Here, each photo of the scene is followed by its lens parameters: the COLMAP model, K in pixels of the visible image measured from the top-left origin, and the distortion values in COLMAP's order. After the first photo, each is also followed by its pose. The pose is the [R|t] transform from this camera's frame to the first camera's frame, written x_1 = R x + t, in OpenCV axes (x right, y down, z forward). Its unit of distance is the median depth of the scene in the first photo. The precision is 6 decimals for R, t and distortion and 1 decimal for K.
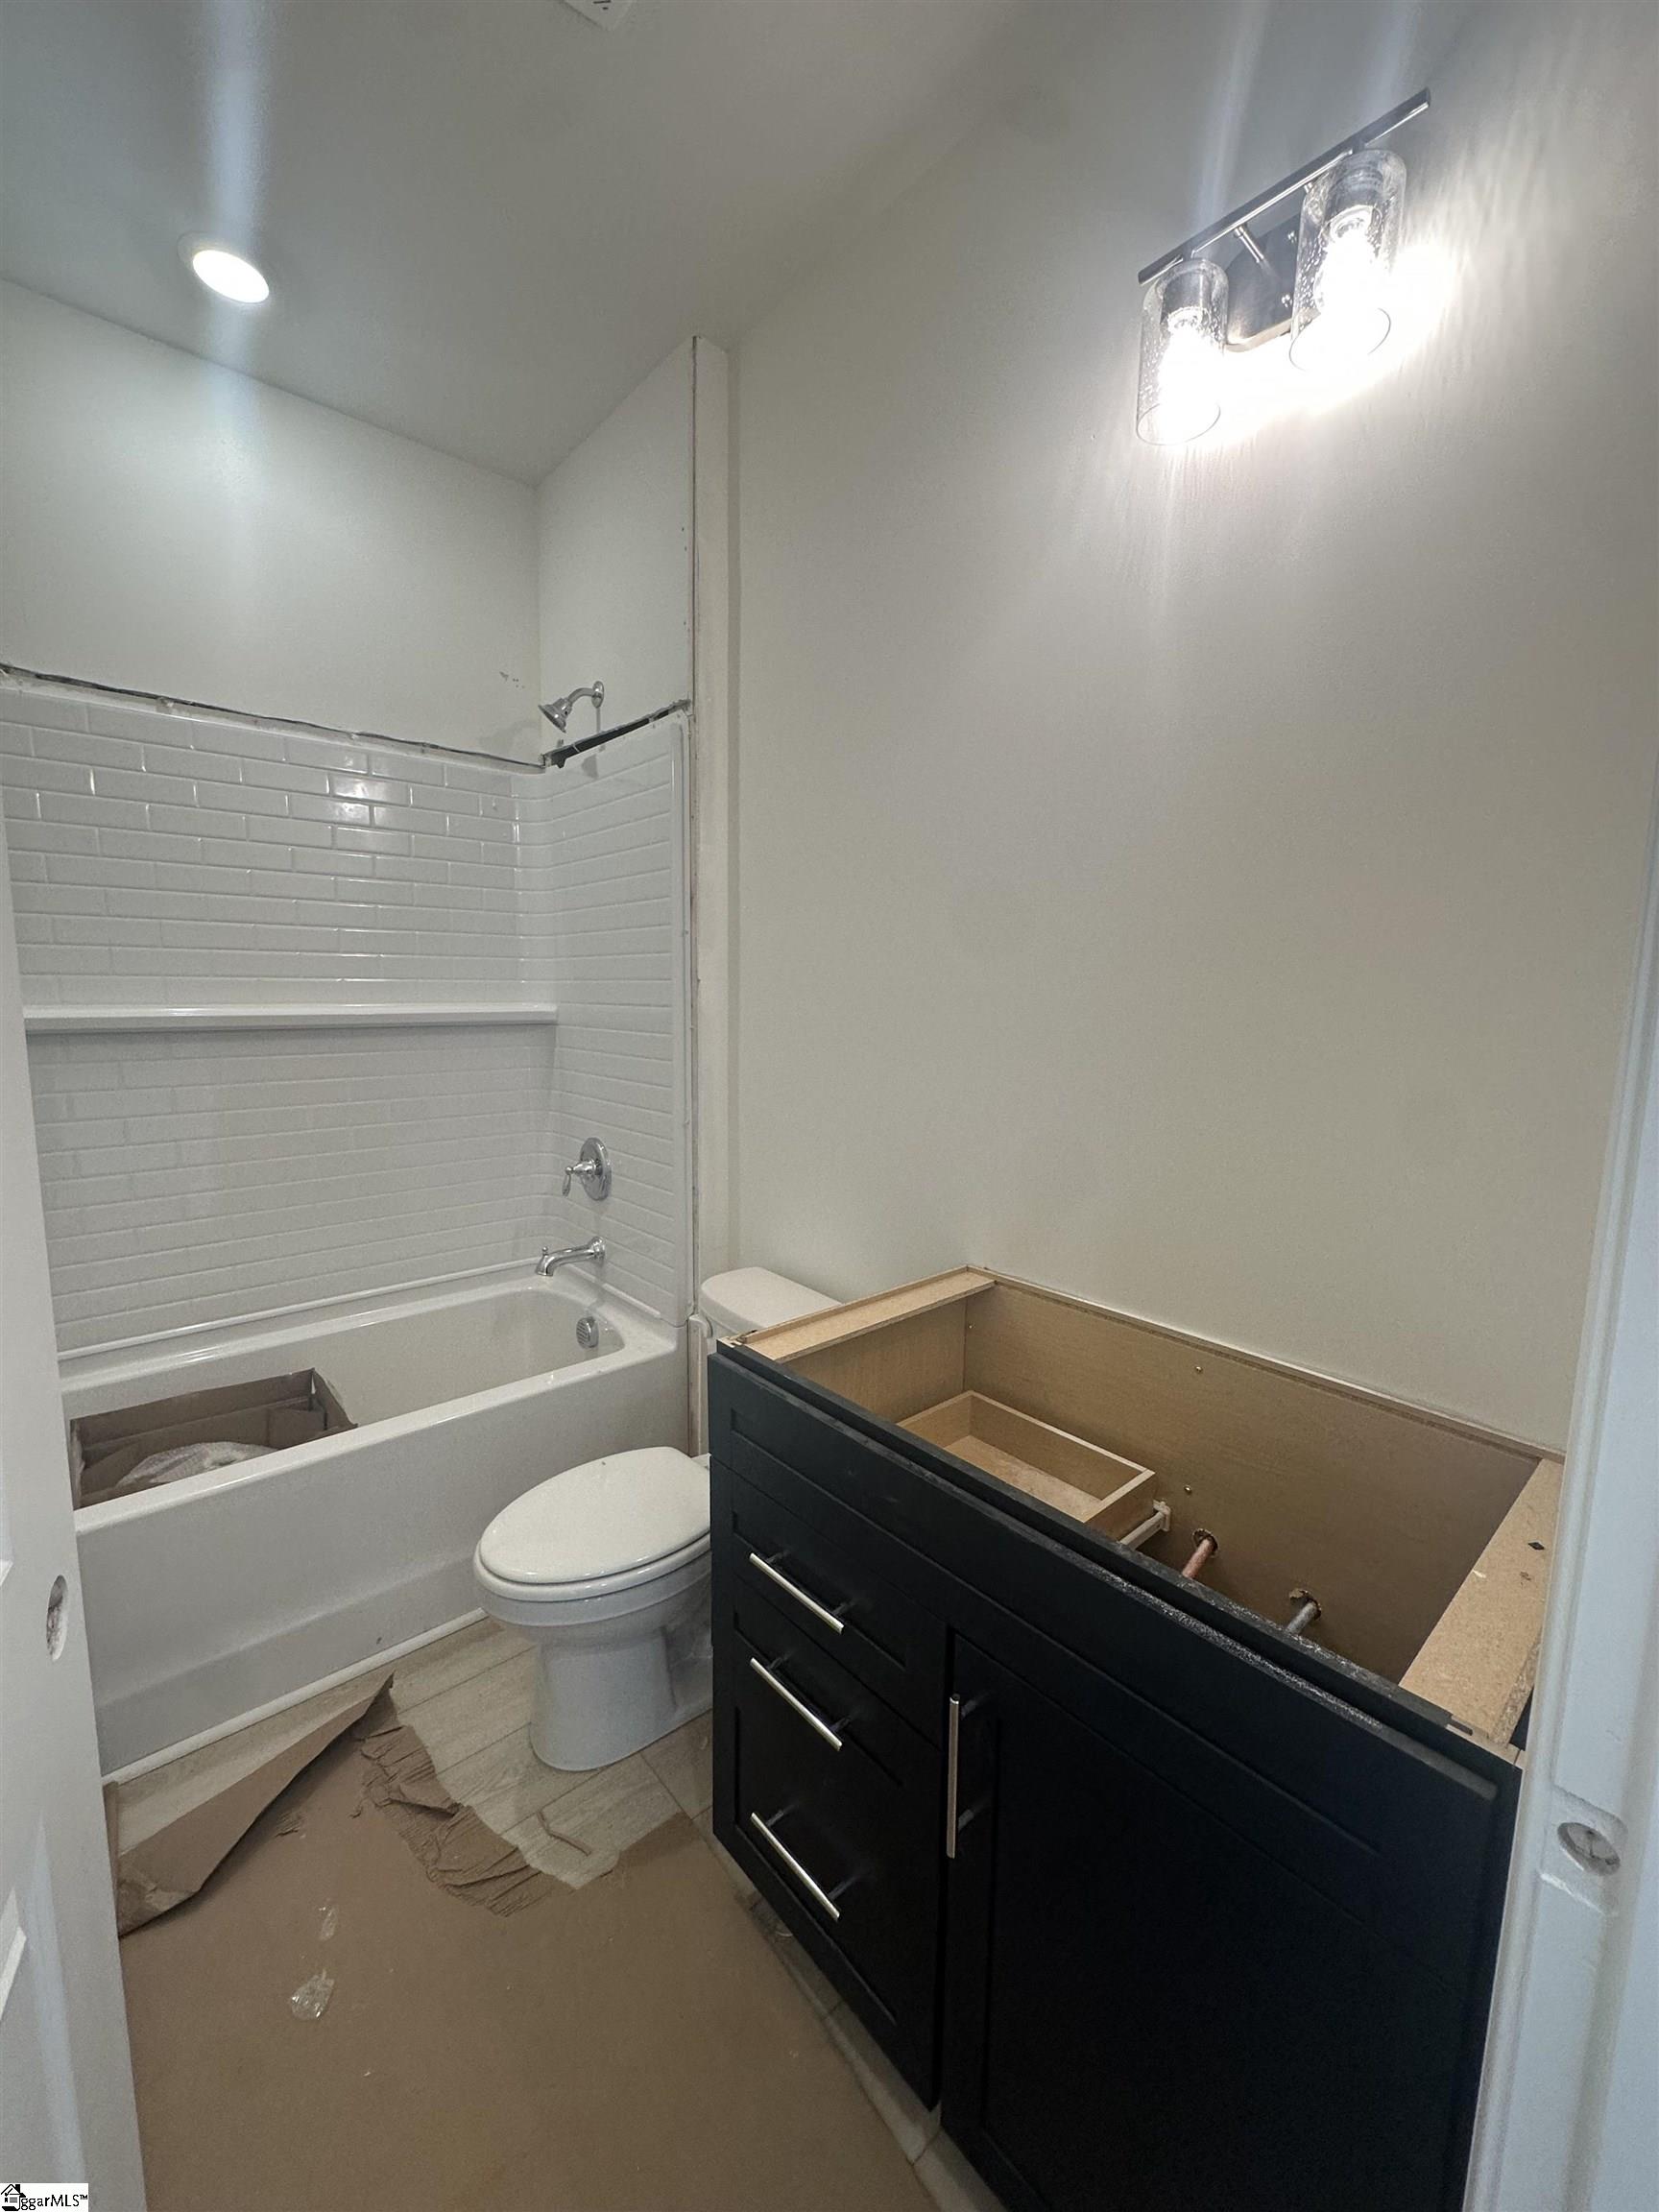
lens RADIAL K [[879.8, 0, 833.5], [0, 879.8, 1104.1], [0, 0, 1]] dist [-0.003119, 0.001033]
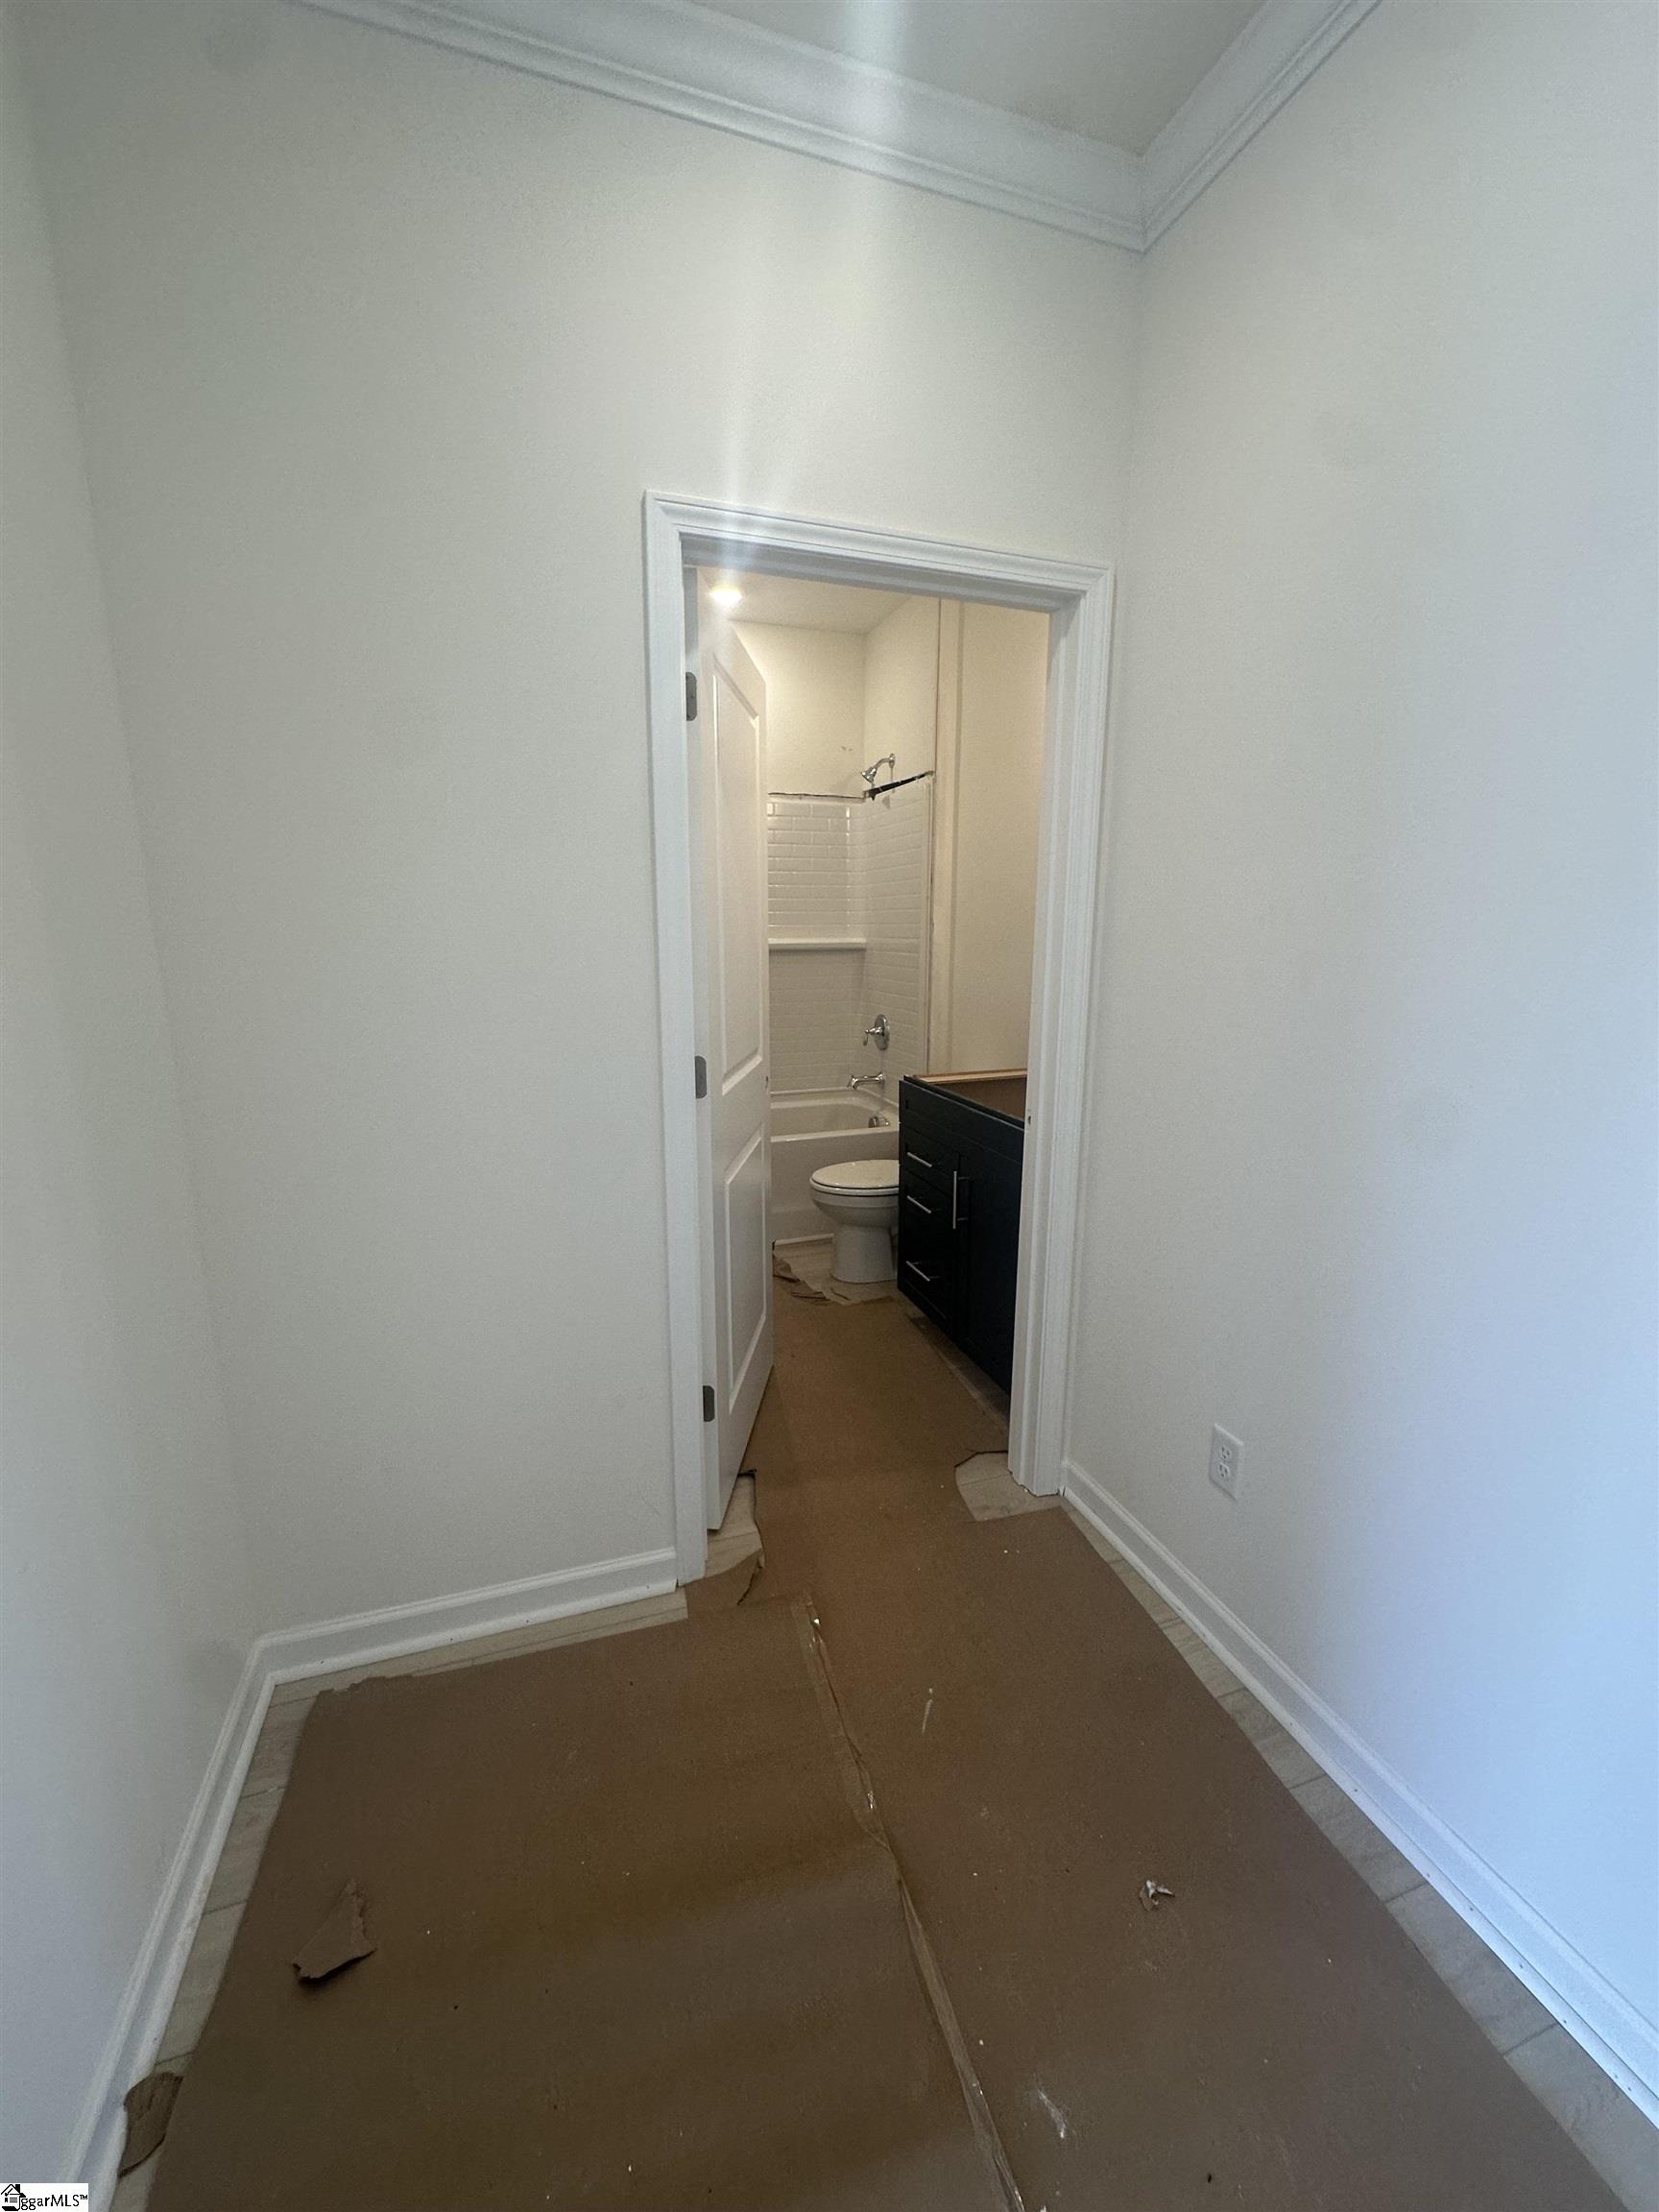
lens RADIAL K [[879.8, 0, 828.5], [0, 879.8, 1106.4], [0, 0, 1]] dist [-0.003119, 0.001033]
pose [[0.924759, 0.065938, -0.374797, 0.315757], [-0.038031, 0.995957, 0.081382, 0.086562], [0.378648, -0.061005, 0.923528, -0.710168]]
